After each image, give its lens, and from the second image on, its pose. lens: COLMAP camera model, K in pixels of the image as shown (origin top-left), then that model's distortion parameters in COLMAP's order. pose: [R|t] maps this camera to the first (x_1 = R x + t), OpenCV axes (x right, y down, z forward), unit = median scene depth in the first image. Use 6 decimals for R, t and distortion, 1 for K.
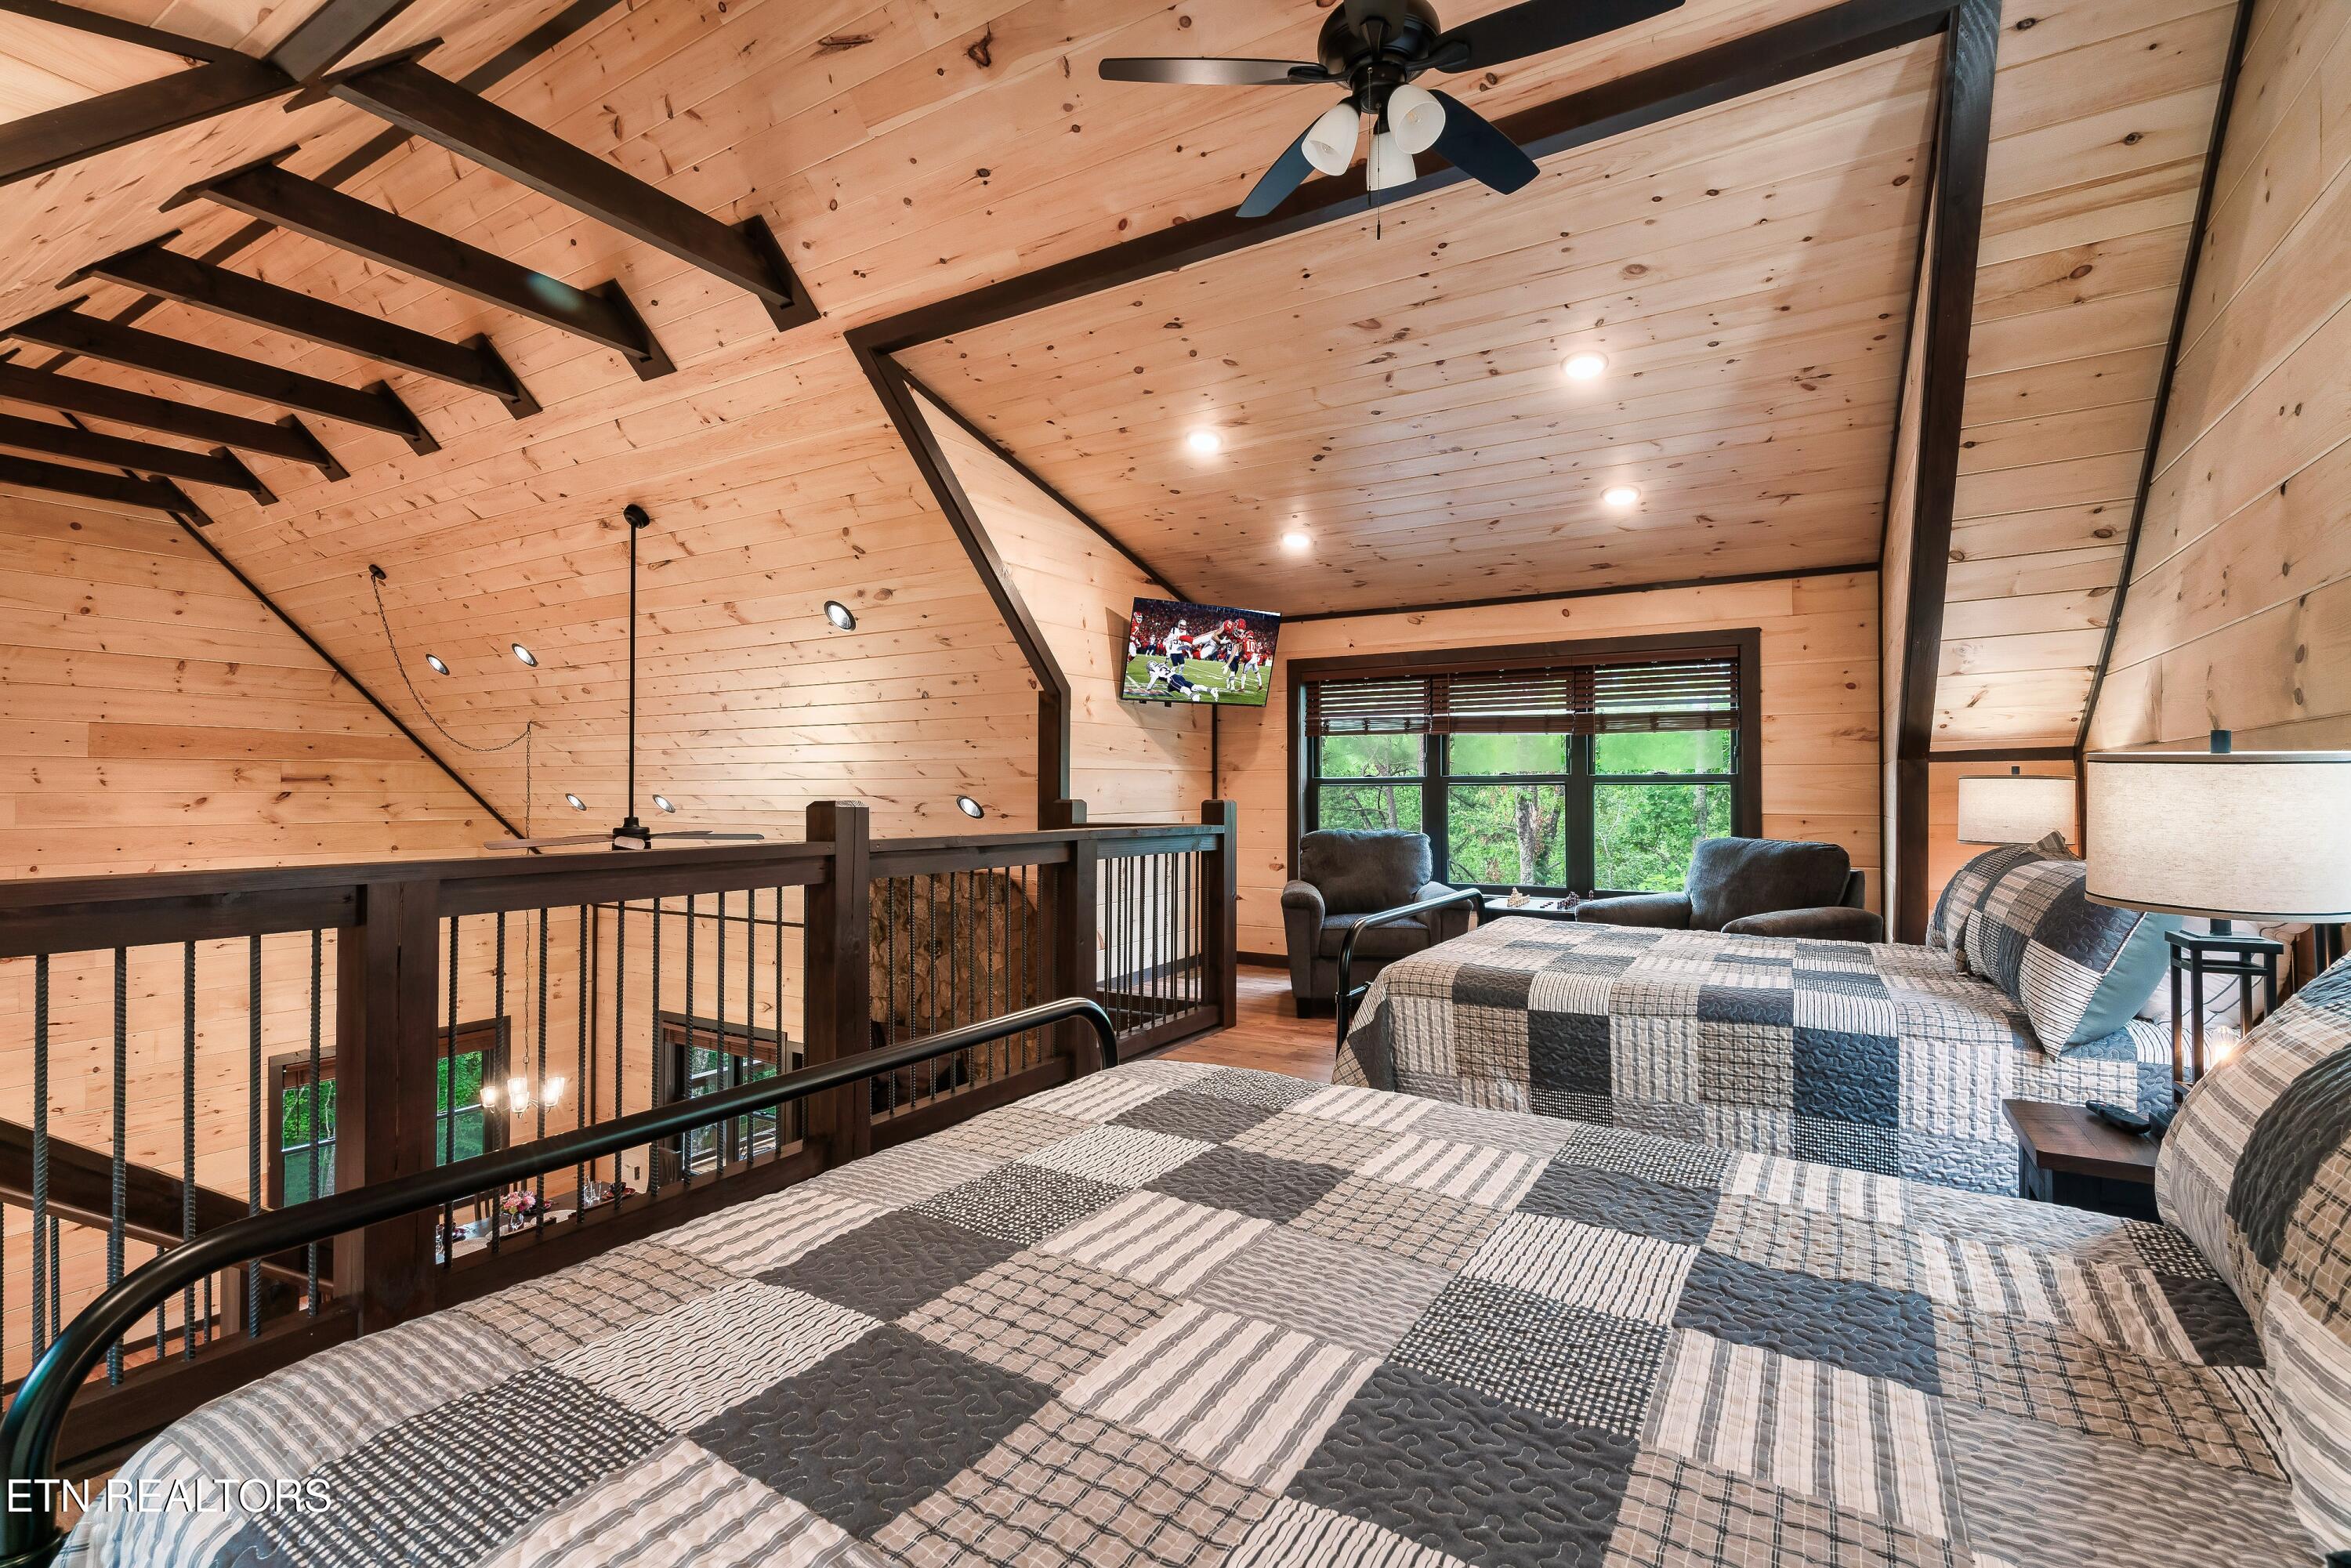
lens RADIAL K [[1069.7, 0, 1175.5], [0, 1069.7, 784.0], [0, 0, 1]] dist [-0.000838, 0.000524]
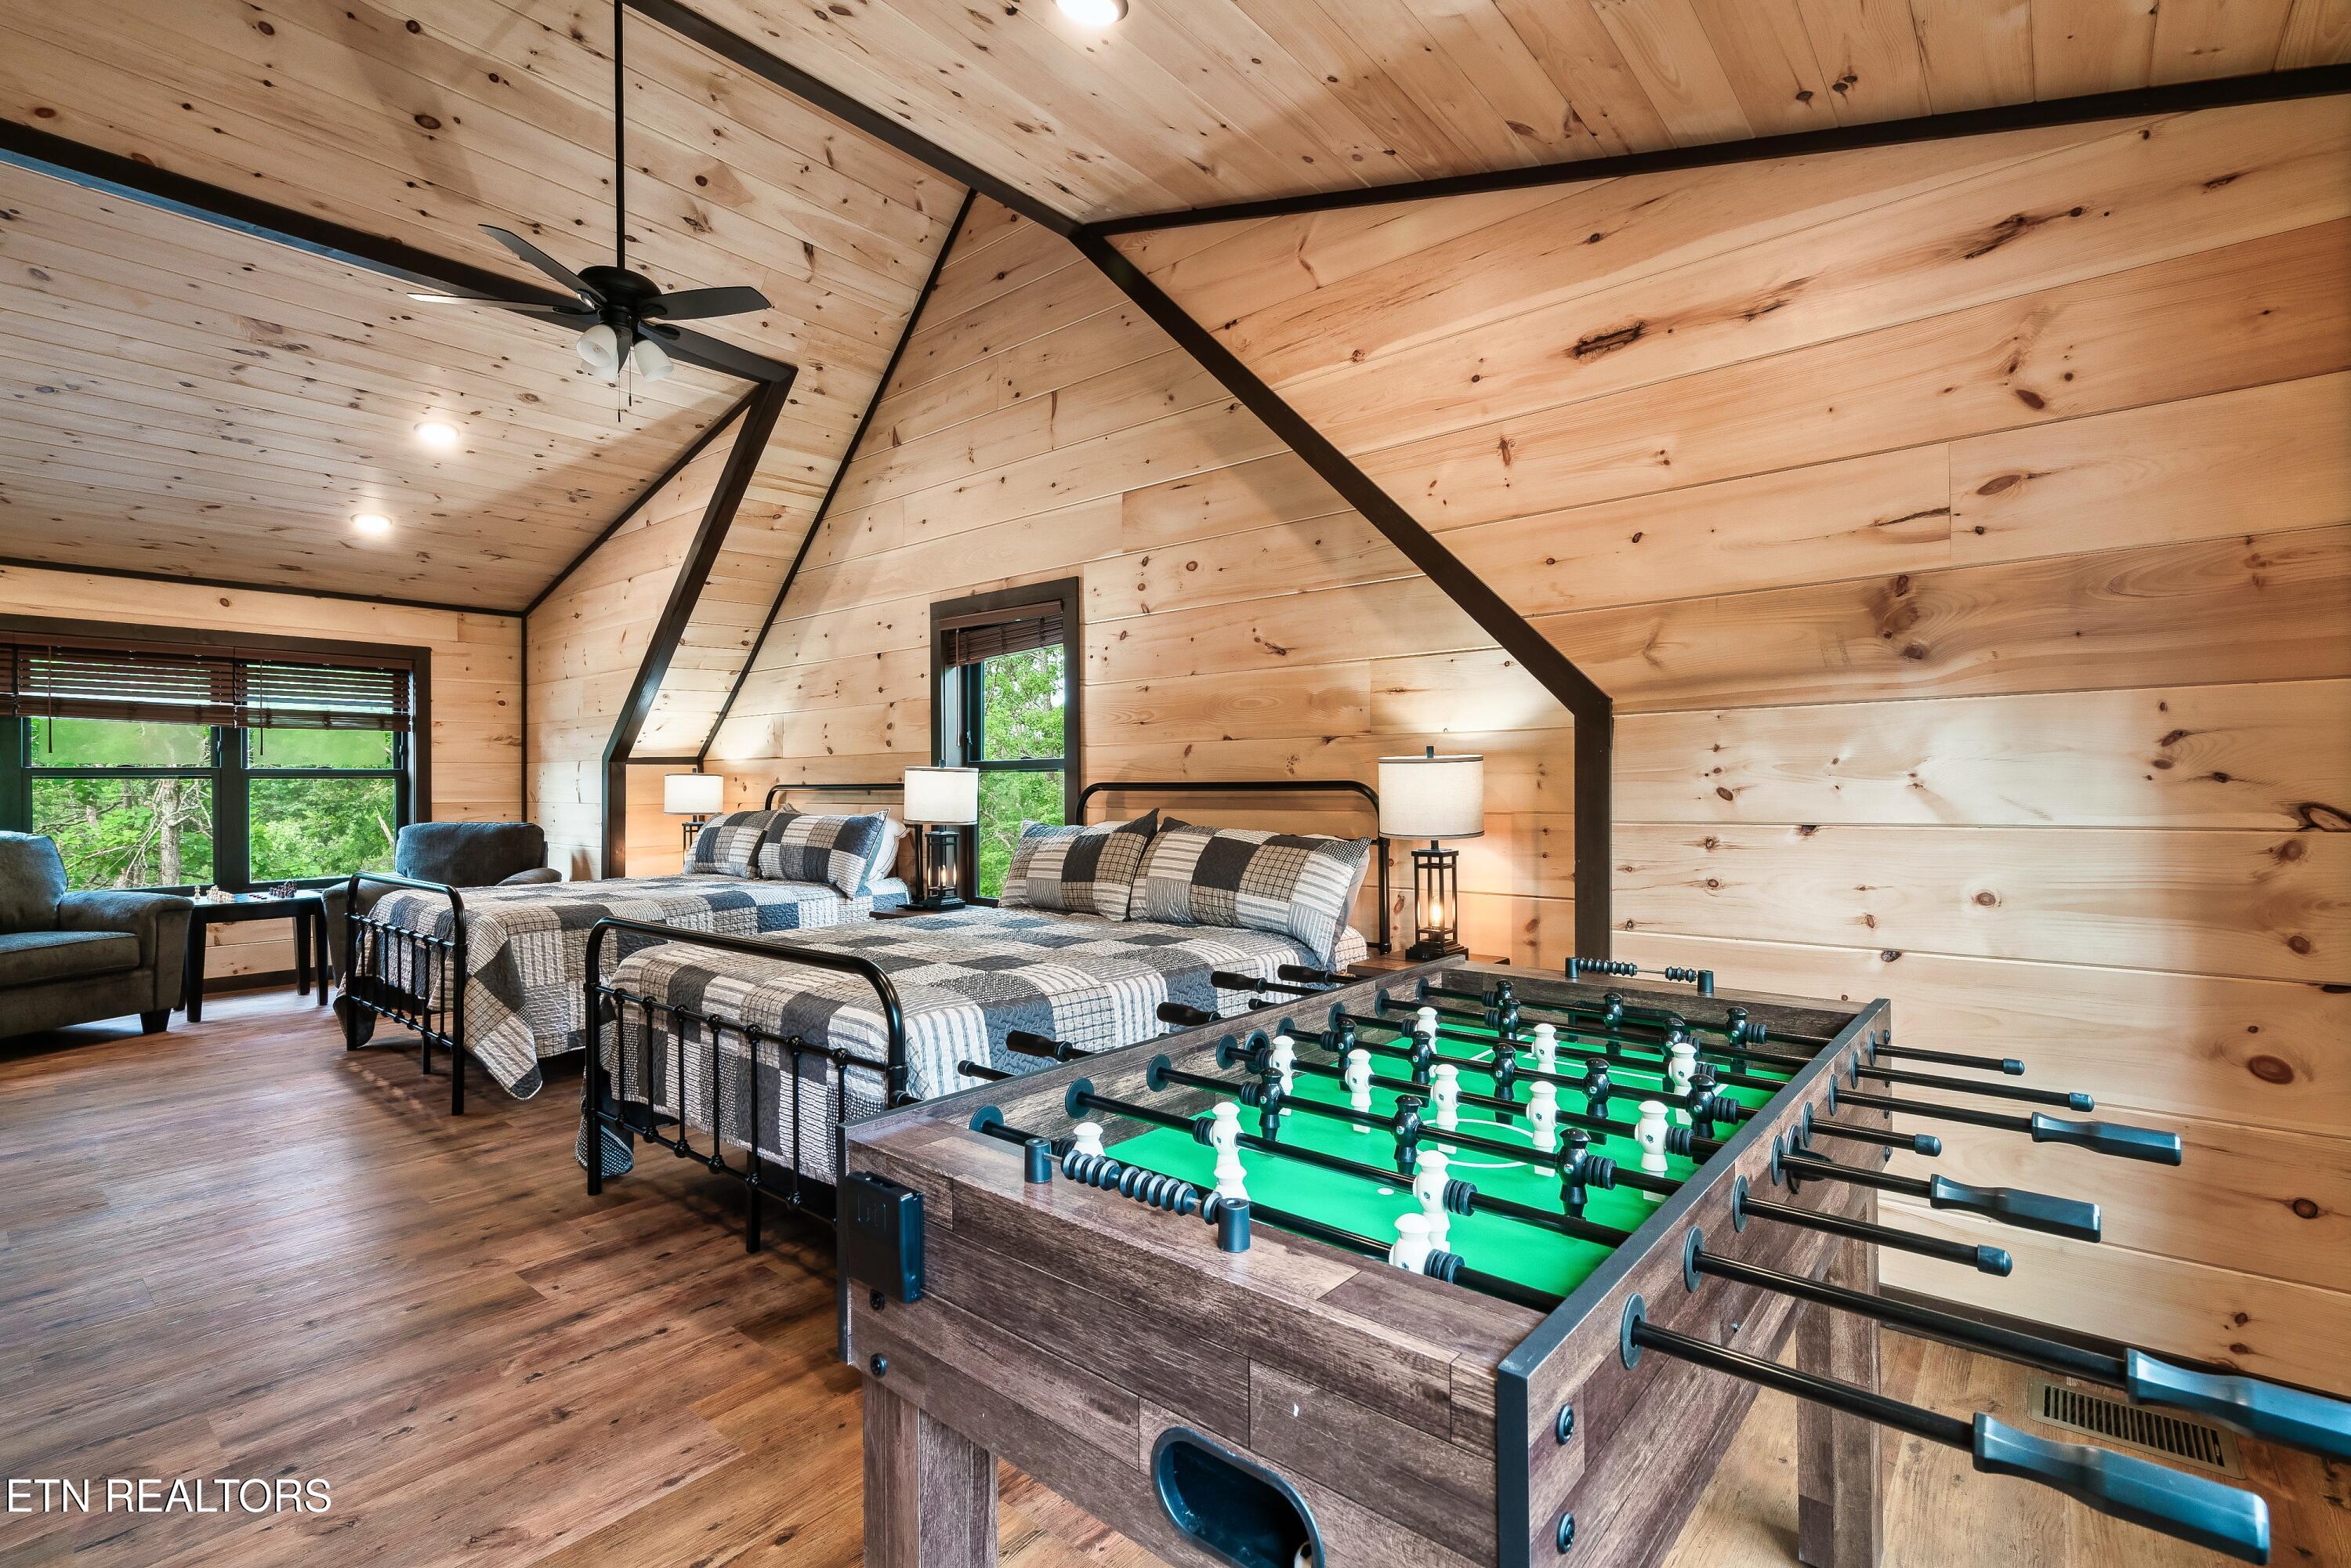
lens RADIAL K [[1069.7, 0, 1175.5], [0, 1069.7, 784.0], [0, 0, 1]] dist [-0.000838, 0.000524]
pose [[0.154748, -0.000382, 0.987954, -0.566001], [-0.002772, 0.999996, 0.000820, 0.003427], [-0.987950, -0.002865, 0.154746, -0.012426]]
